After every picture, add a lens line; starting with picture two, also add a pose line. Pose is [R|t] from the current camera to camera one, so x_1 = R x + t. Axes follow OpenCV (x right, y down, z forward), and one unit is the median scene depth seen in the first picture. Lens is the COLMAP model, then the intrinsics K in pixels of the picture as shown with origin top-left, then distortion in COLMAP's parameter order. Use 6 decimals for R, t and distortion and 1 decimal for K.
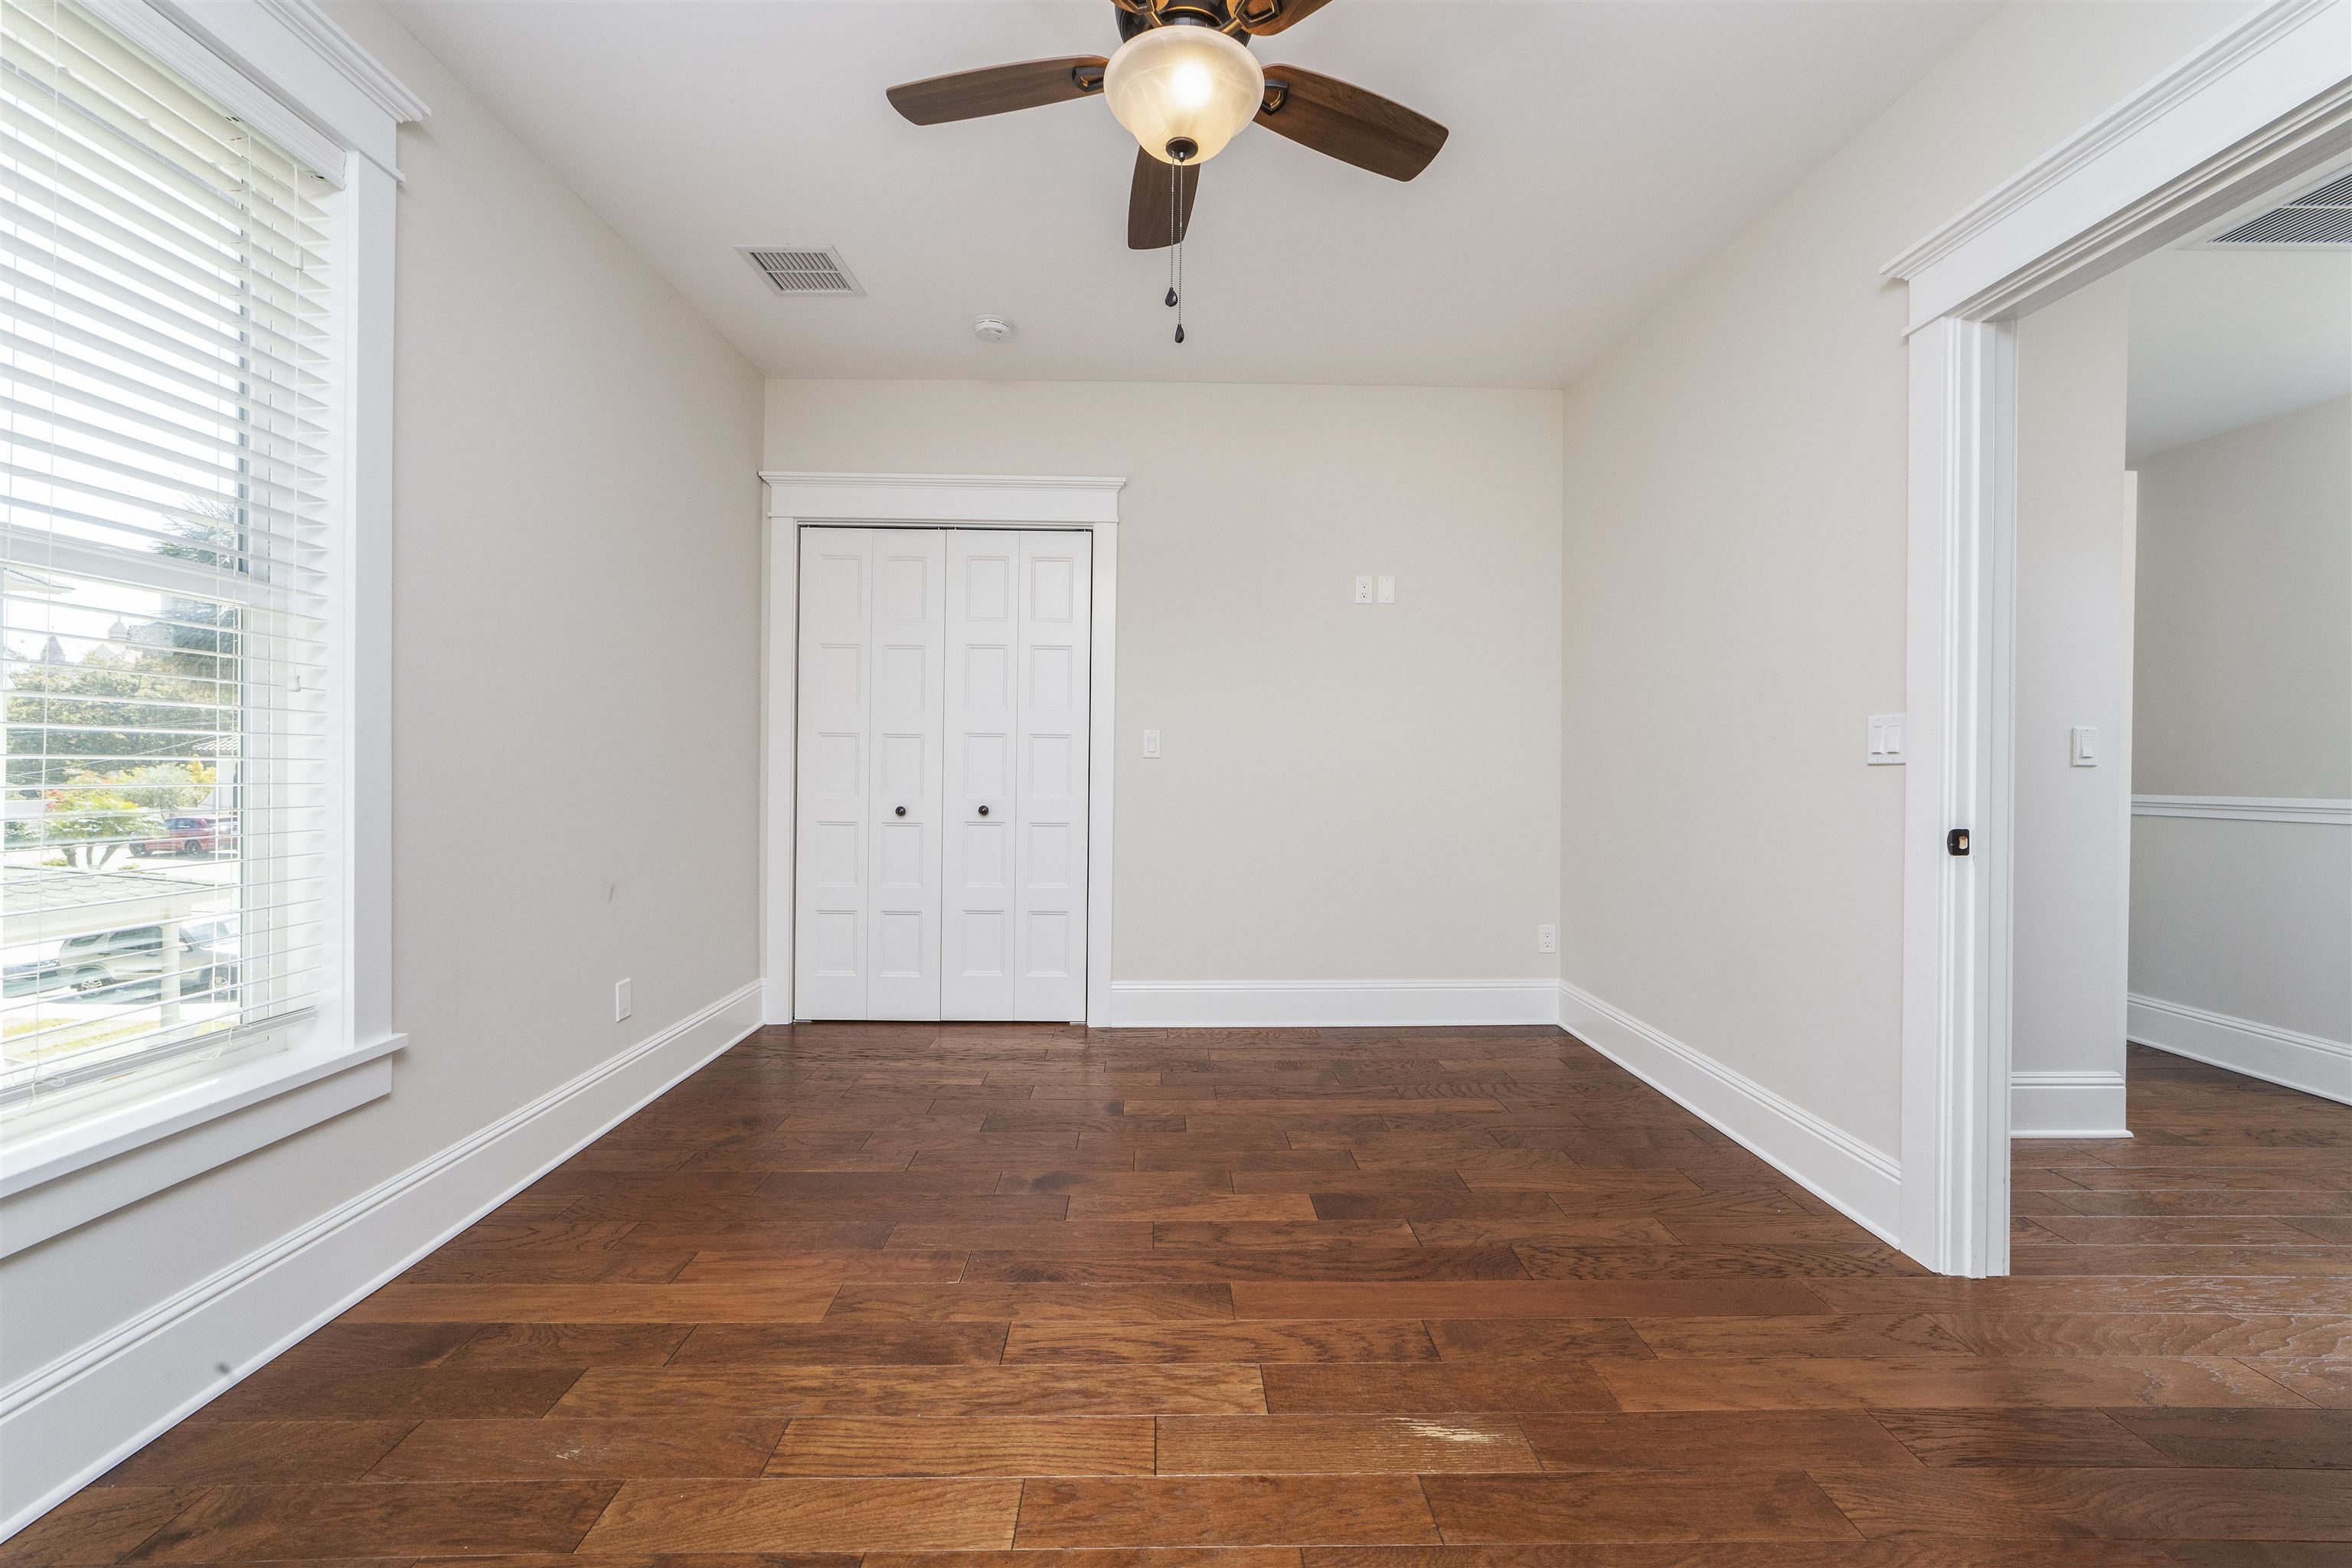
lens RADIAL K [[857.5, 0, 1180.9], [0, 857.5, 757.5], [0, 0, 1]] dist [0.000136, 0.000005]
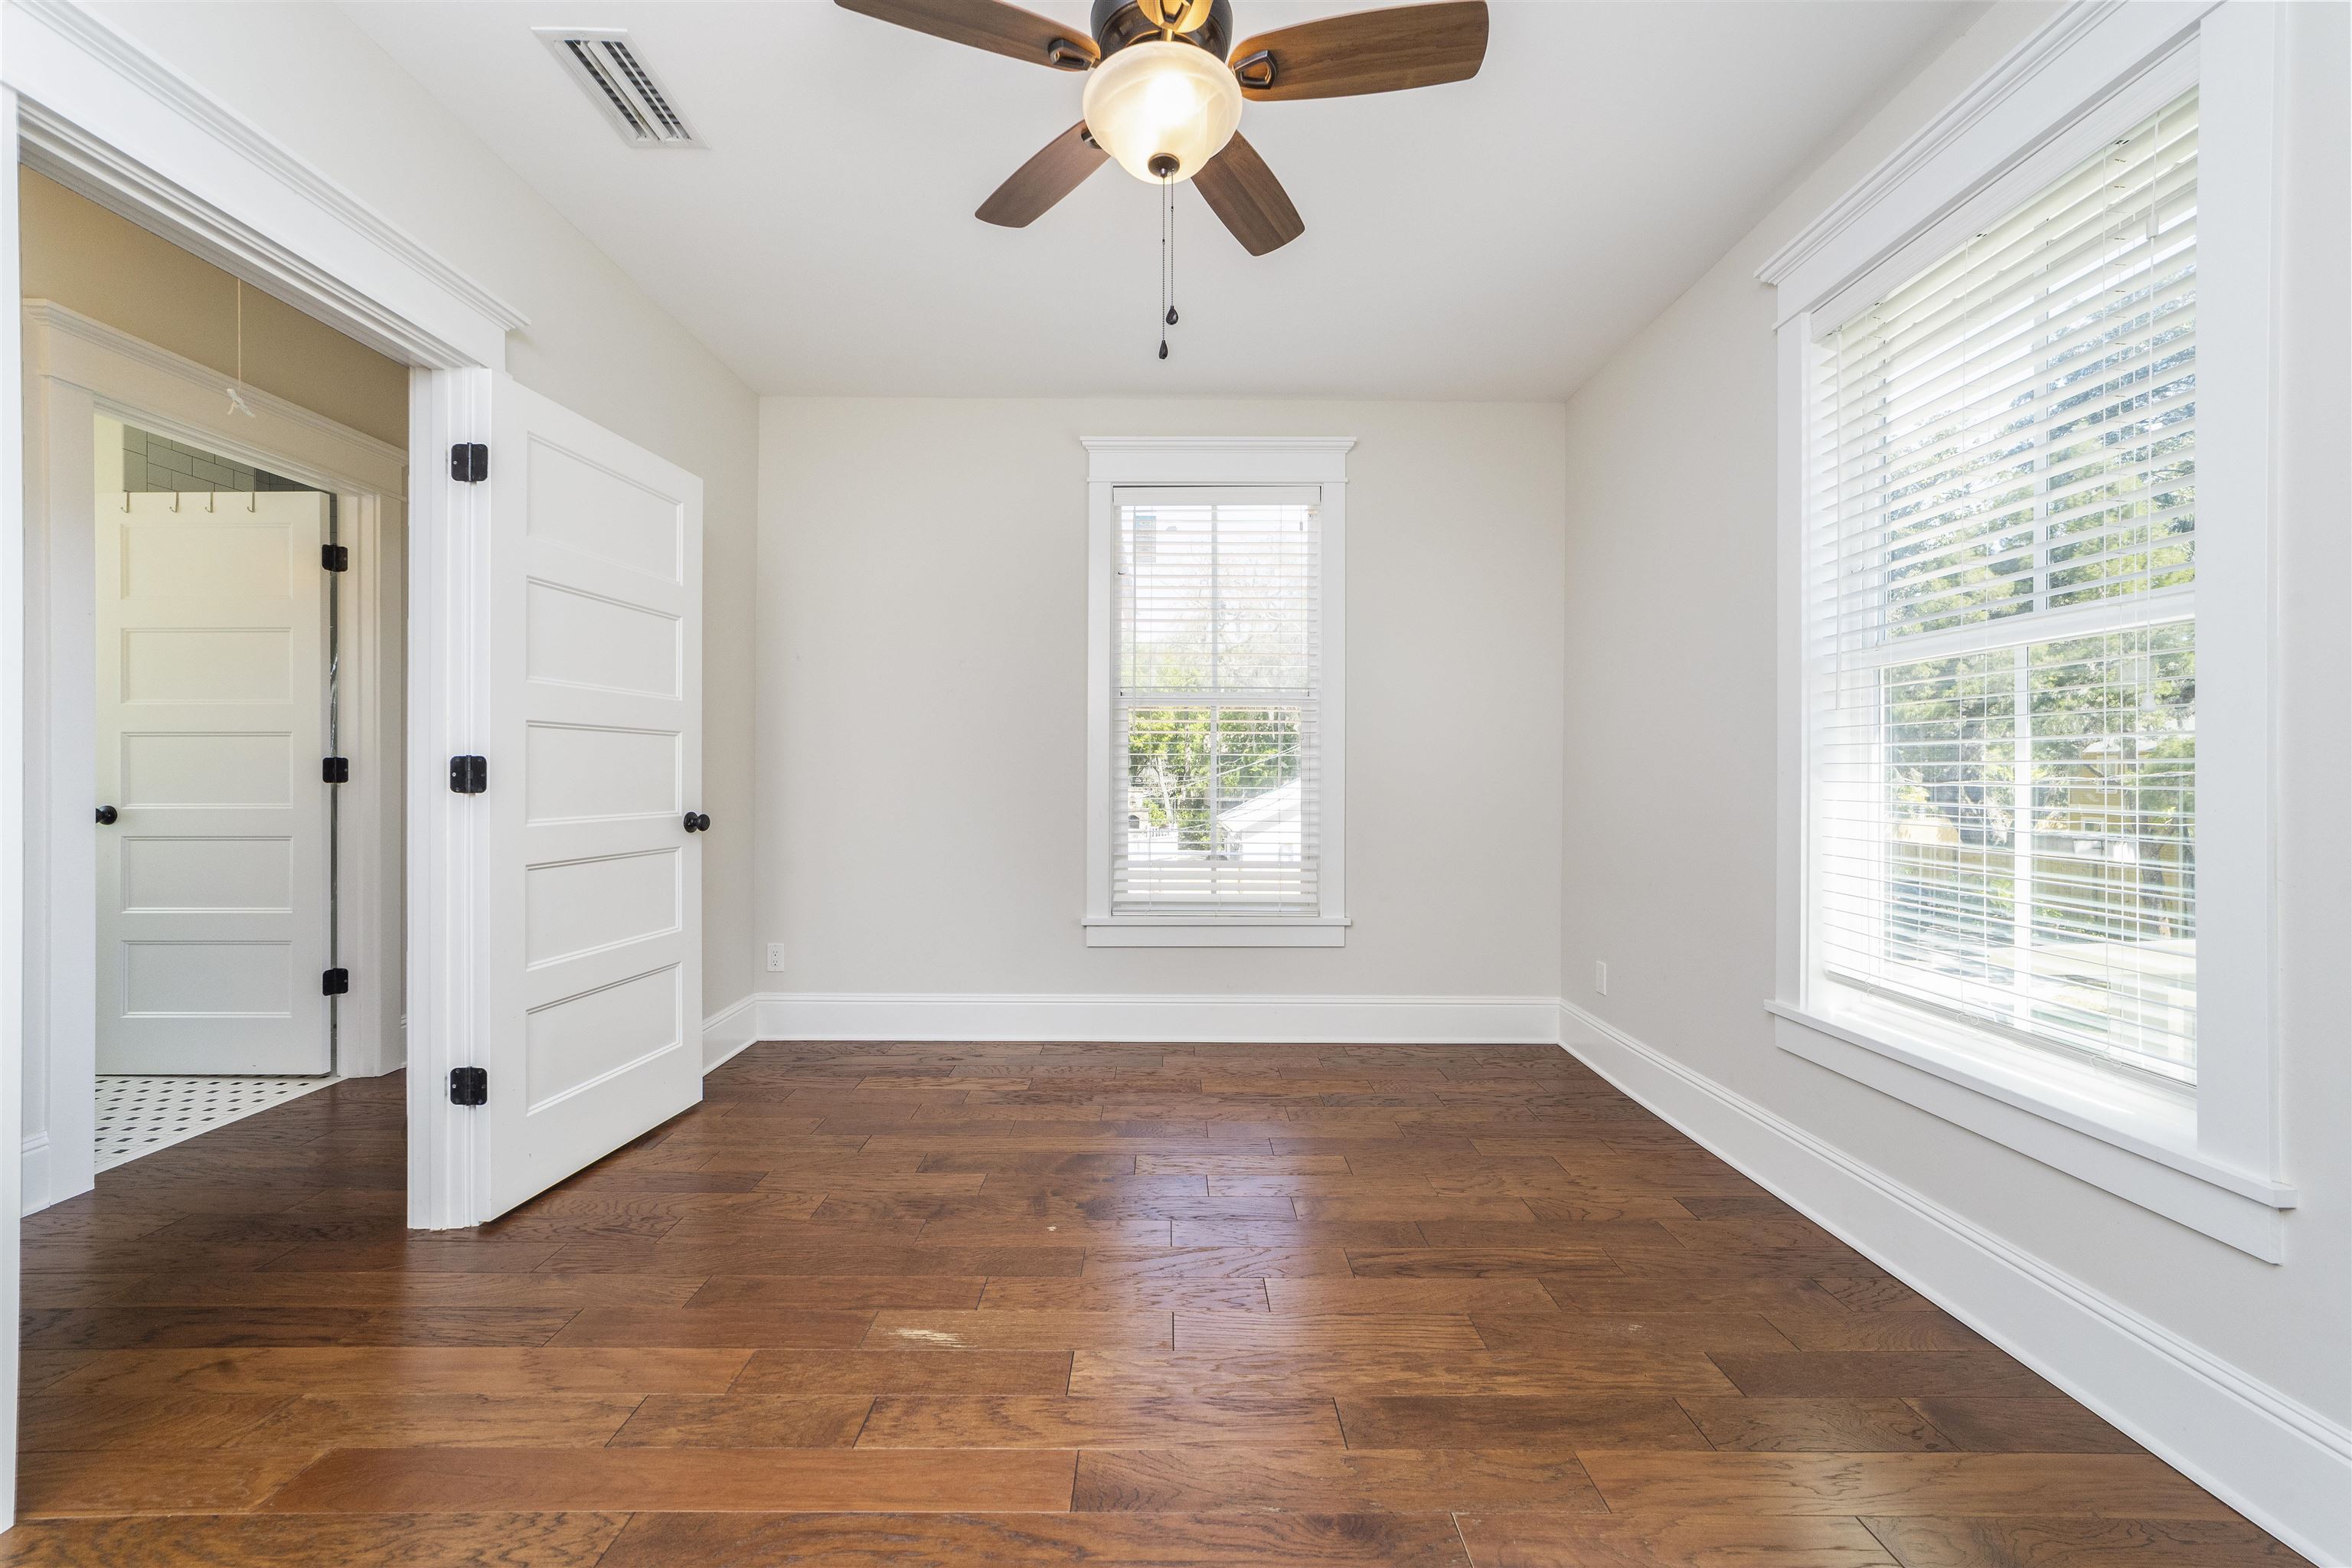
lens RADIAL K [[898.2, 0, 1169.7], [0, 898.2, 791.8], [0, 0, 1]] dist [0.000224, 0.000049]
pose [[-0.999763, -0.013404, 0.017146, -0.033327], [-0.013412, 0.999910, -0.000332, 0.021758], [-0.017140, -0.000562, -0.999853, 2.020775]]
